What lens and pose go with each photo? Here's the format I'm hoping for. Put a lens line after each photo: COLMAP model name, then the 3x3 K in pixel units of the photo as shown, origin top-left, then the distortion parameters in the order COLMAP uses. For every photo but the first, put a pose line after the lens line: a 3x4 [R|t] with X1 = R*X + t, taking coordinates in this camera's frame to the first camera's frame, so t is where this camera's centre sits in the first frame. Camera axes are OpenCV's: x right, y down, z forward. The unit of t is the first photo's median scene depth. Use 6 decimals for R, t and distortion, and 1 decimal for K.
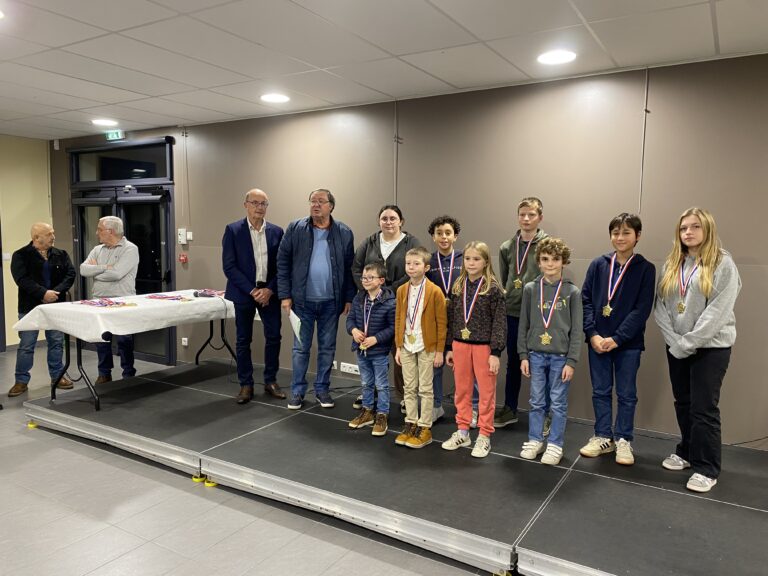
lens RADIAL K [[586.5, 0, 385.1], [0, 586.5, 287.1], [0, 0, 1]] dist [0.006013, -0.002233]
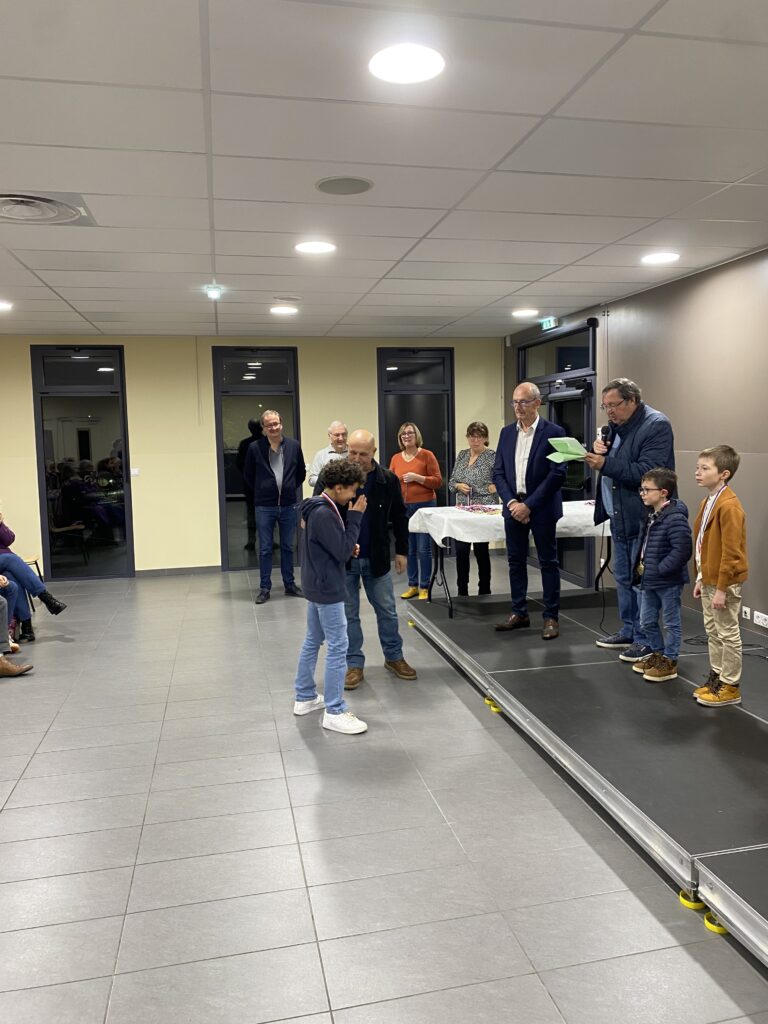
lens RADIAL K [[782.0, 0, 387.5], [0, 782.0, 511.0], [0, 0, 1]] dist [0.006013, -0.002233]
pose [[0.678379, 0.050037, -0.733006, 0.269607], [-0.041802, 0.998691, 0.029487, -0.001581], [0.733522, 0.010638, 0.679583, 0.024315]]
